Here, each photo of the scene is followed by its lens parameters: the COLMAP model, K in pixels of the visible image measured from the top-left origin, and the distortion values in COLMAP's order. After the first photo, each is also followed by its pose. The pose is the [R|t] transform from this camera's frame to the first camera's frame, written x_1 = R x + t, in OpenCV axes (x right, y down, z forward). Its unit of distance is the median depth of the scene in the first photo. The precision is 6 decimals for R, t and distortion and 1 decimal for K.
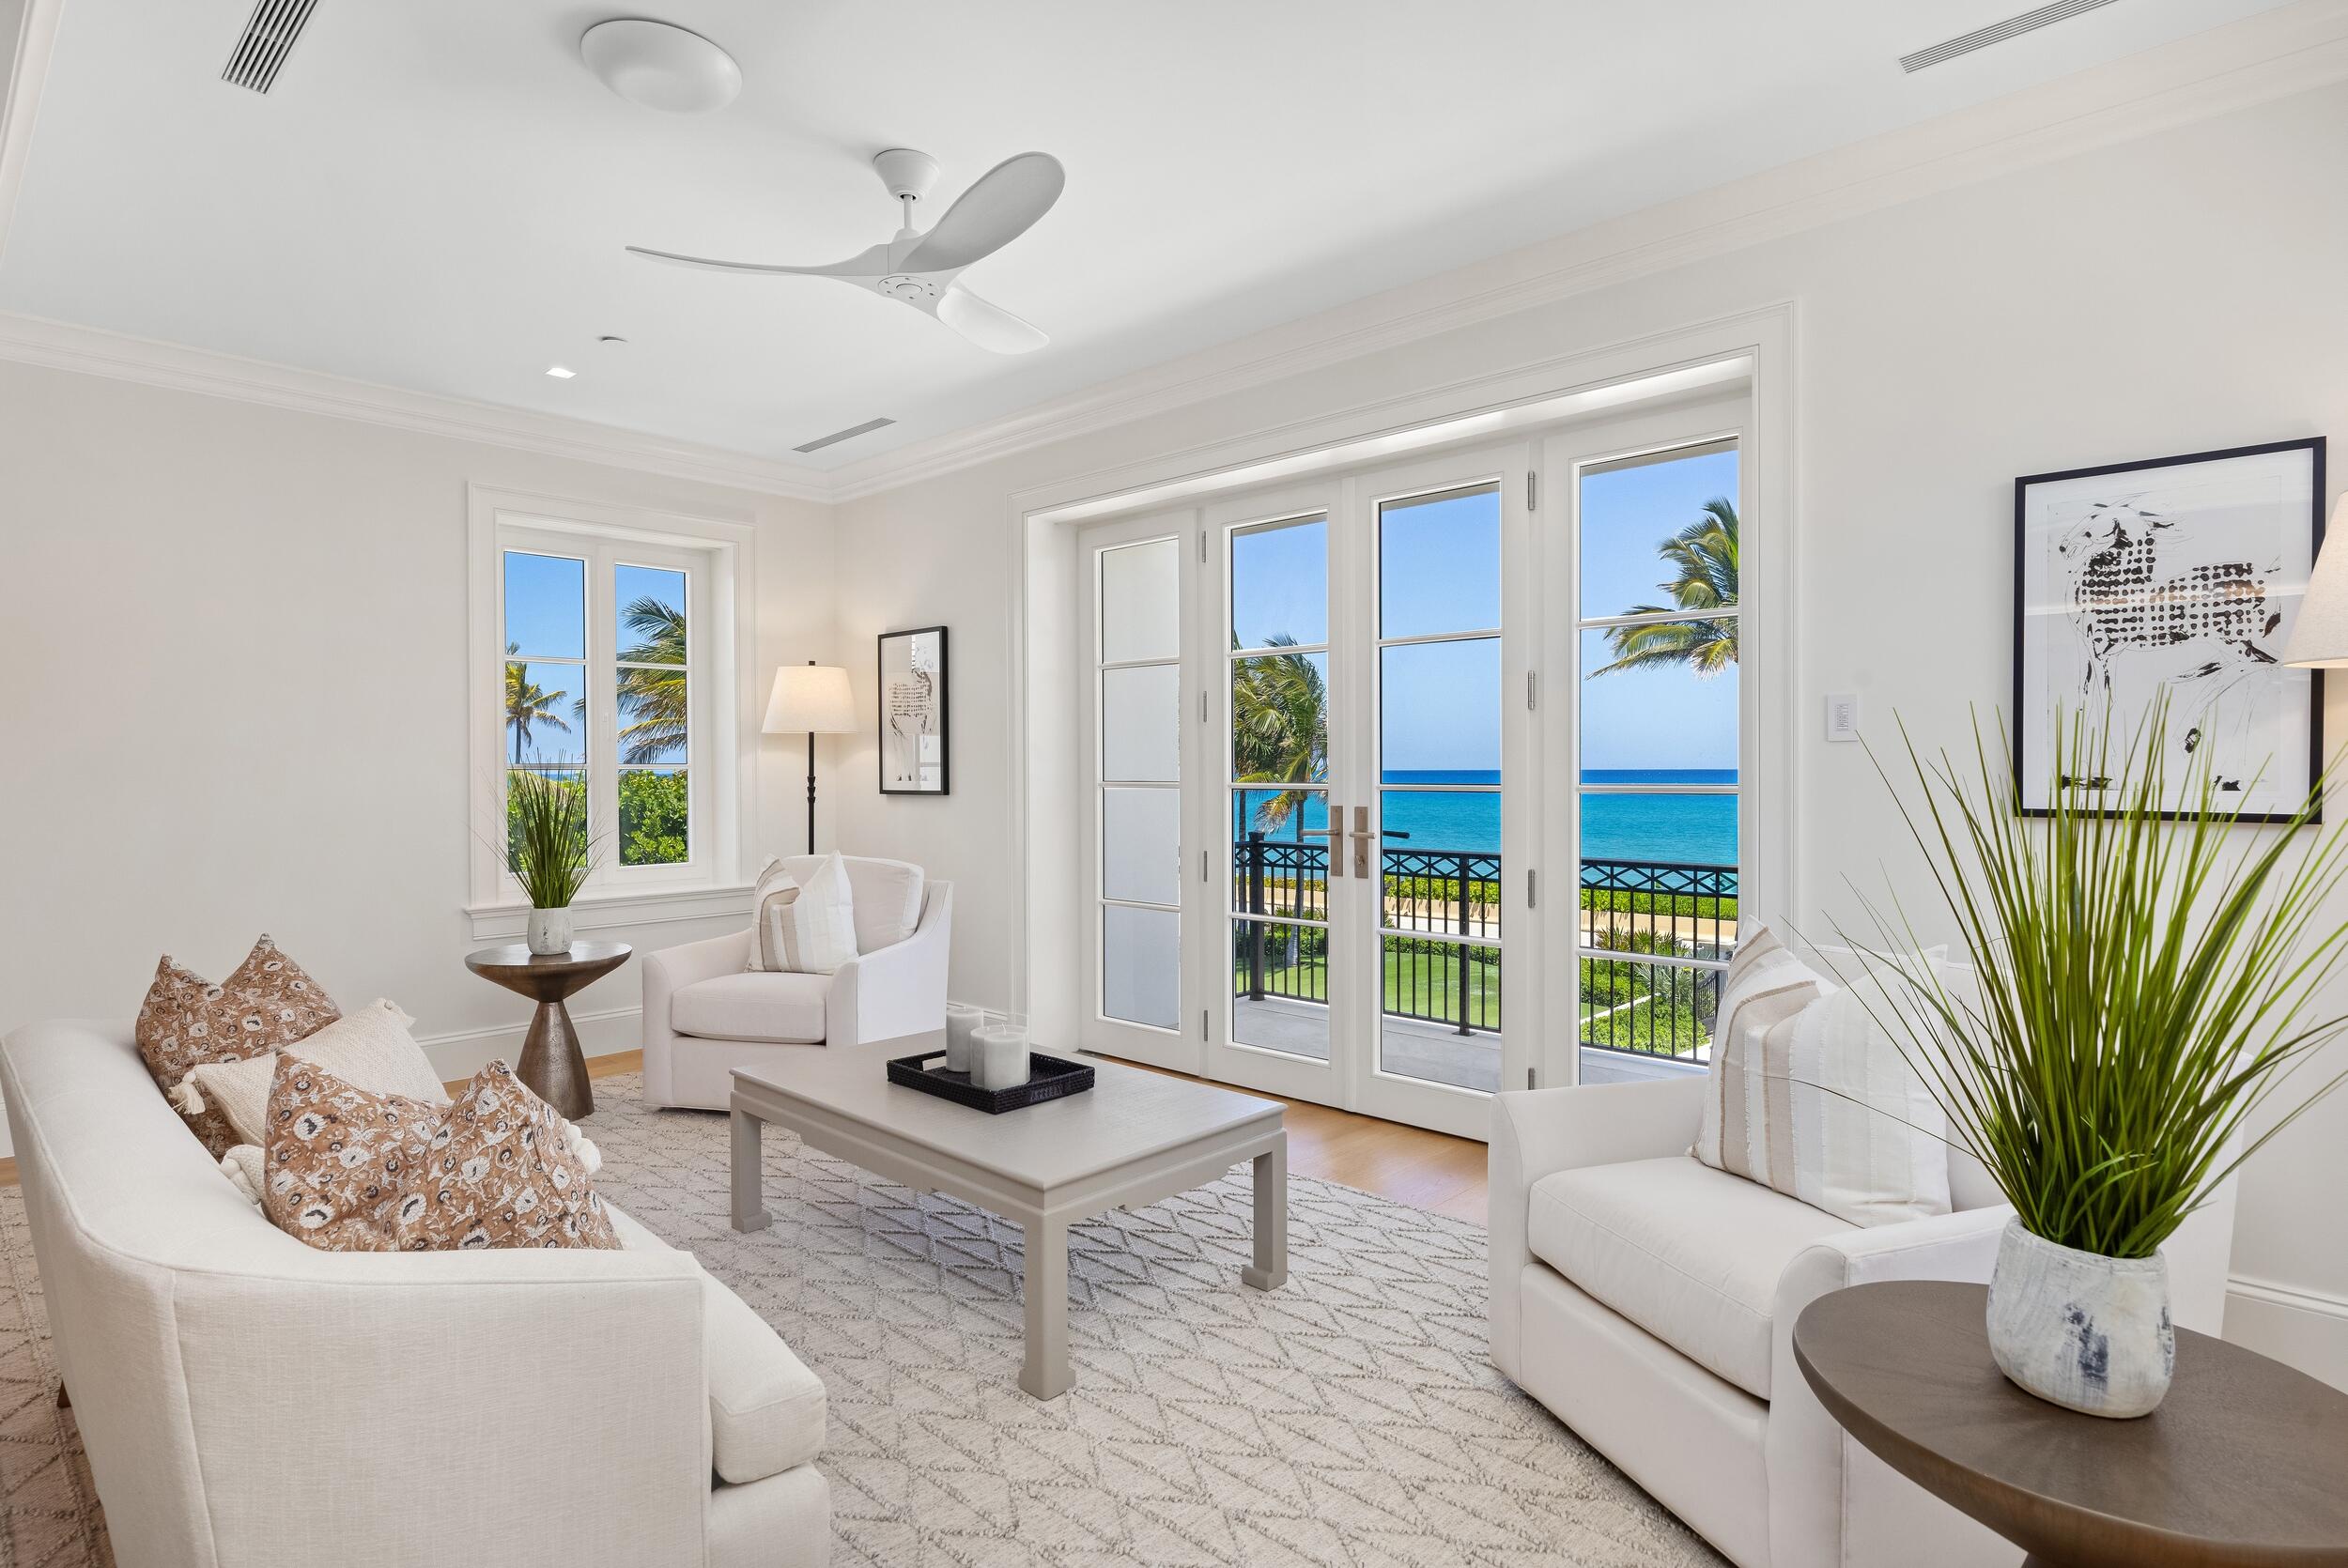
lens RADIAL K [[1252.1, 0, 1167.7], [0, 1252.1, 784.8], [0, 0, 1]] dist [0.006638, 0.000294]
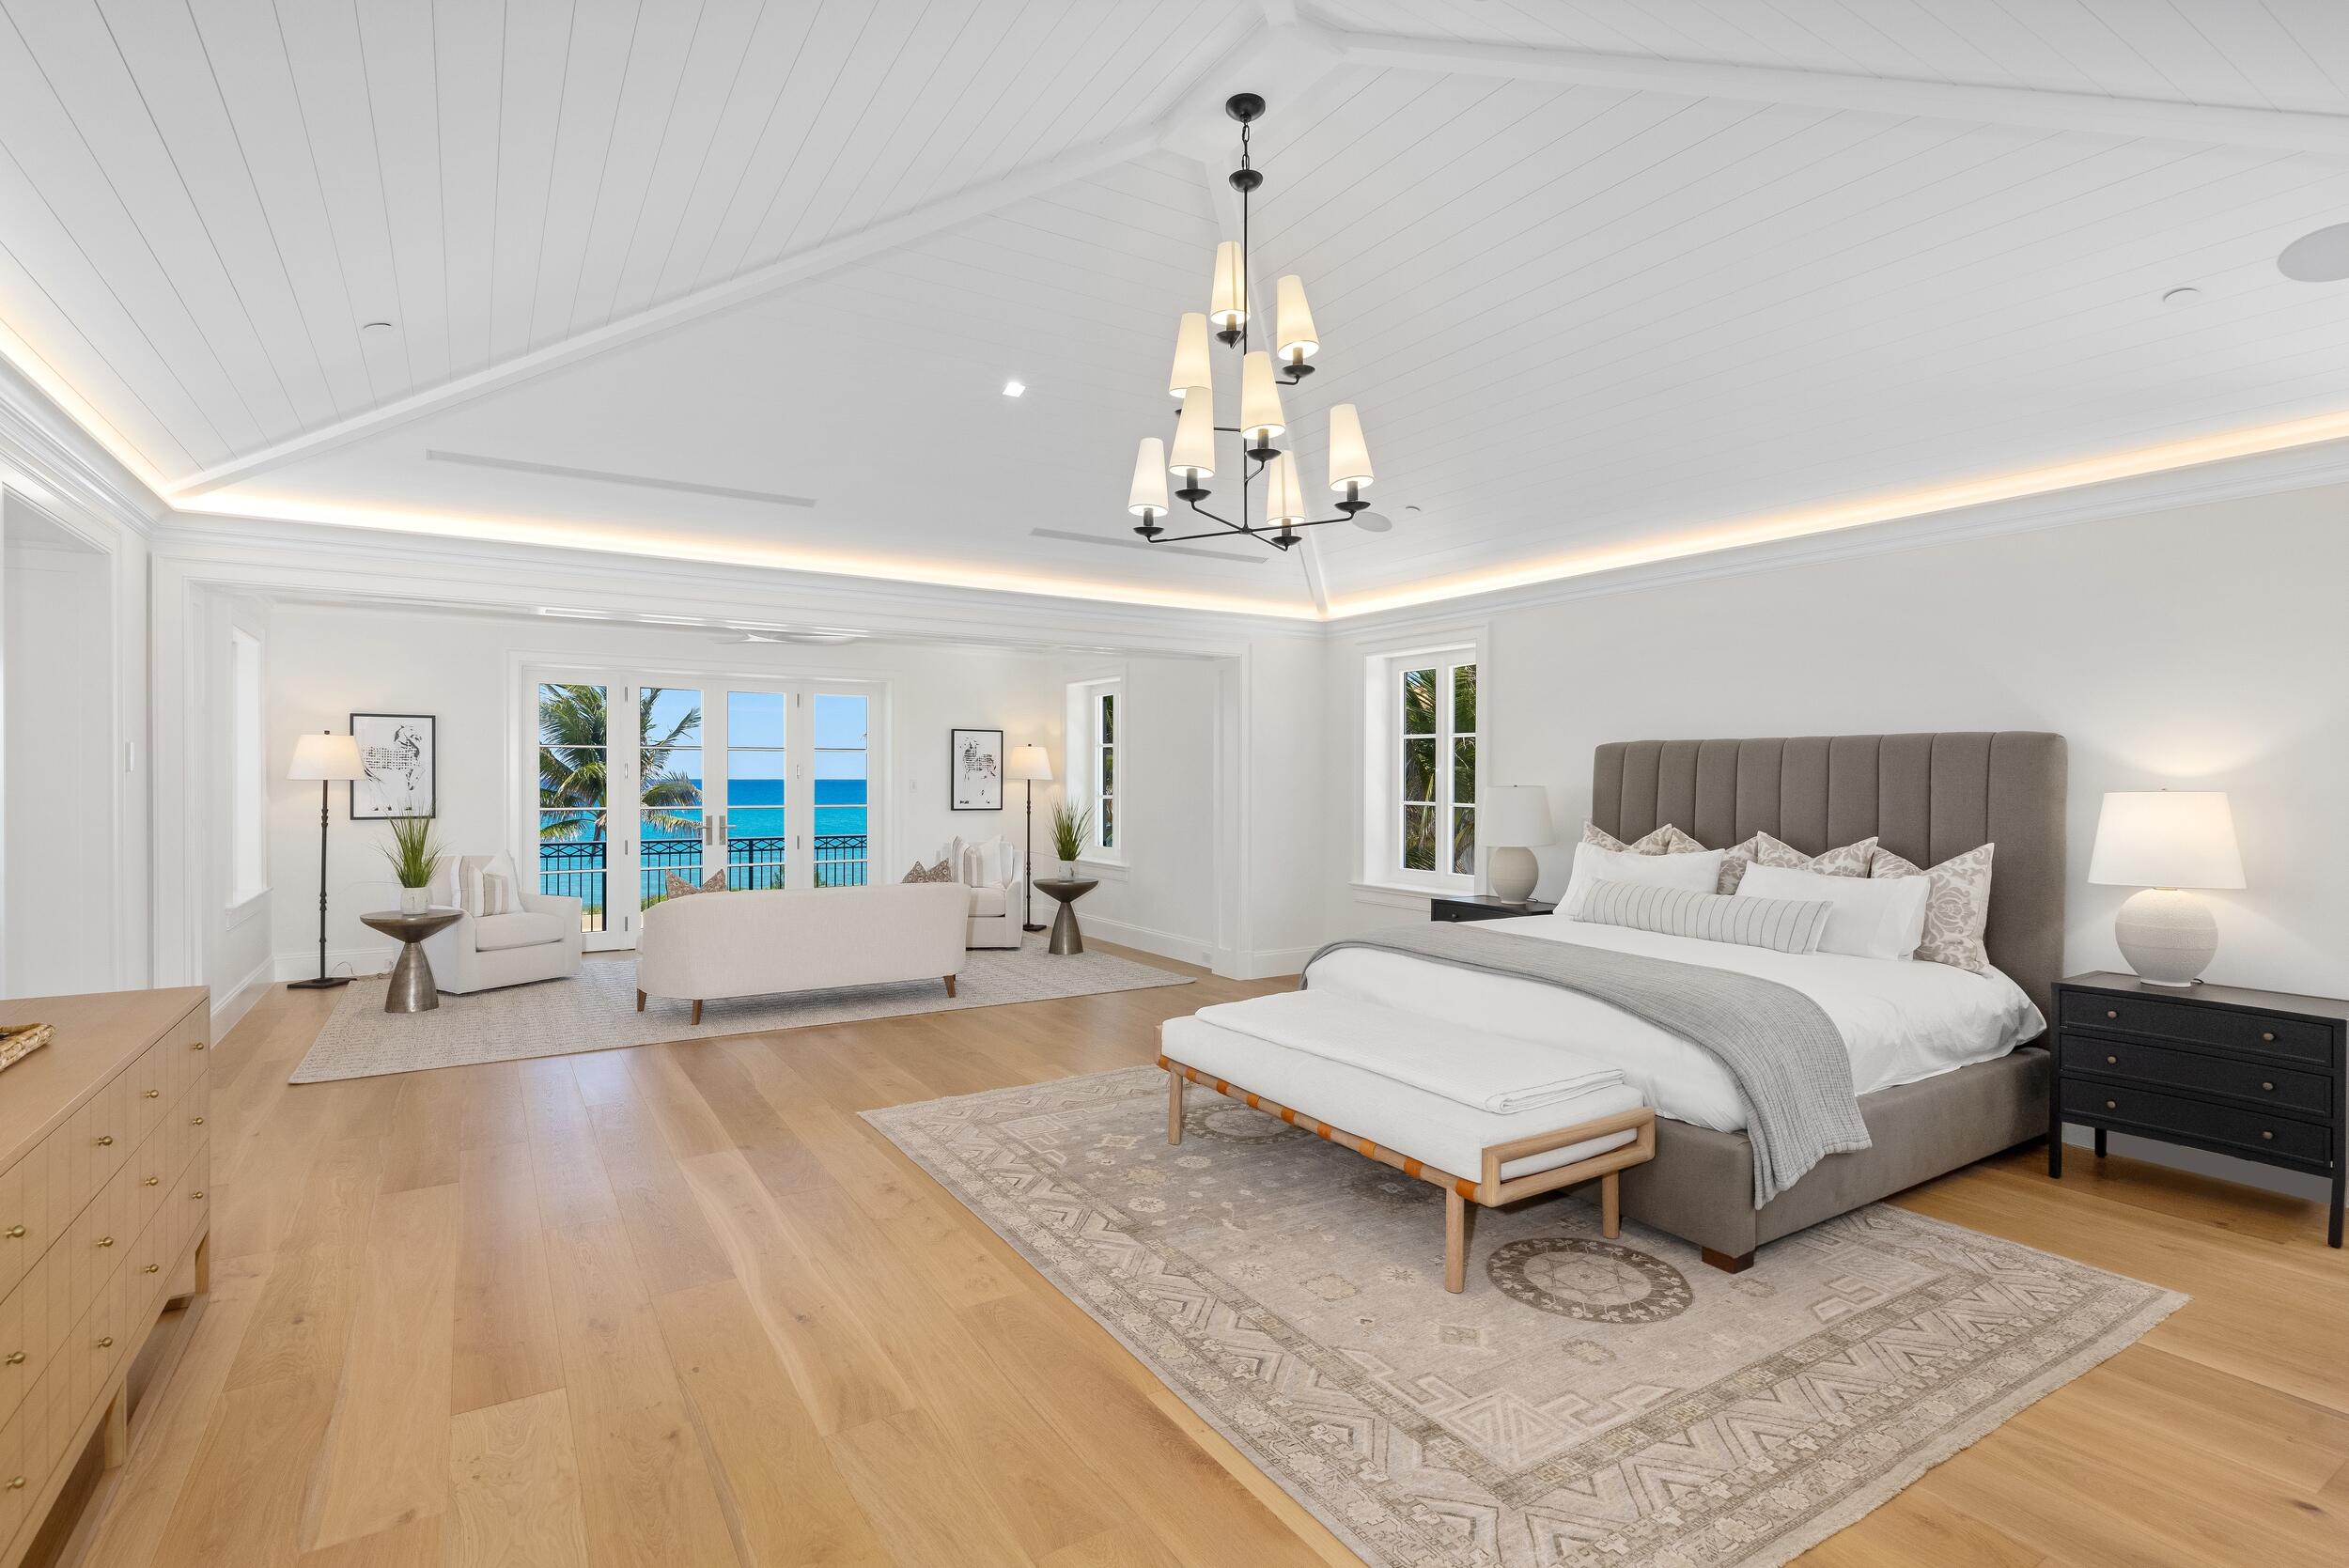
lens RADIAL K [[1082.7, 0, 1177.4], [0, 1082.7, 784.8], [0, 0, 1]] dist [-0.000682, -0.000015]
pose [[0.252260, -0.002847, 0.967655, -1.659869], [0.005347, 0.999985, 0.001548, -0.041895], [-0.967645, 0.004783, 0.252271, -0.386152]]
